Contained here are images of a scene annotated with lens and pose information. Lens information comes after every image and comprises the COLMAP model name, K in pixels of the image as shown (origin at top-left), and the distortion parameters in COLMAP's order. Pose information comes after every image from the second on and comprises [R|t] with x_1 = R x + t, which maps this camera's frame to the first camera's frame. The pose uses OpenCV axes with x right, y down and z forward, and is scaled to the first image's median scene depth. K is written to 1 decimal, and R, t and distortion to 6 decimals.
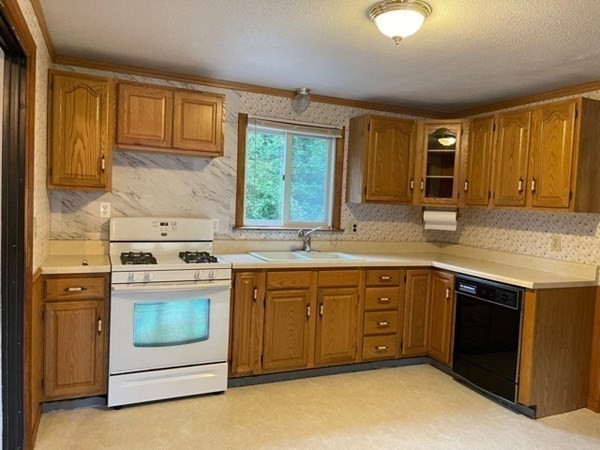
lens RADIAL K [[453.0, 0, 298.6], [0, 453.0, 224.6], [0, 0, 1]] dist [0.065978, -0.081955]
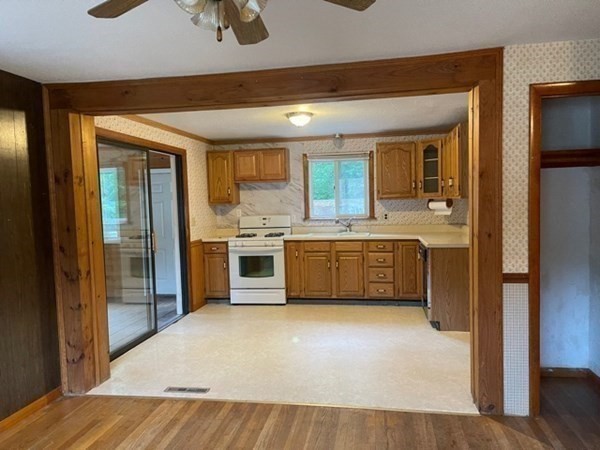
lens RADIAL K [[453.0, 0, 298.7], [0, 453.0, 228.8], [0, 0, 1]] dist [0.065978, -0.081955]
pose [[0.834052, -0.033389, -0.550674, 0.892886], [0.036799, 0.999311, -0.004854, 0.056702], [0.550457, -0.016216, 0.834706, -0.520561]]
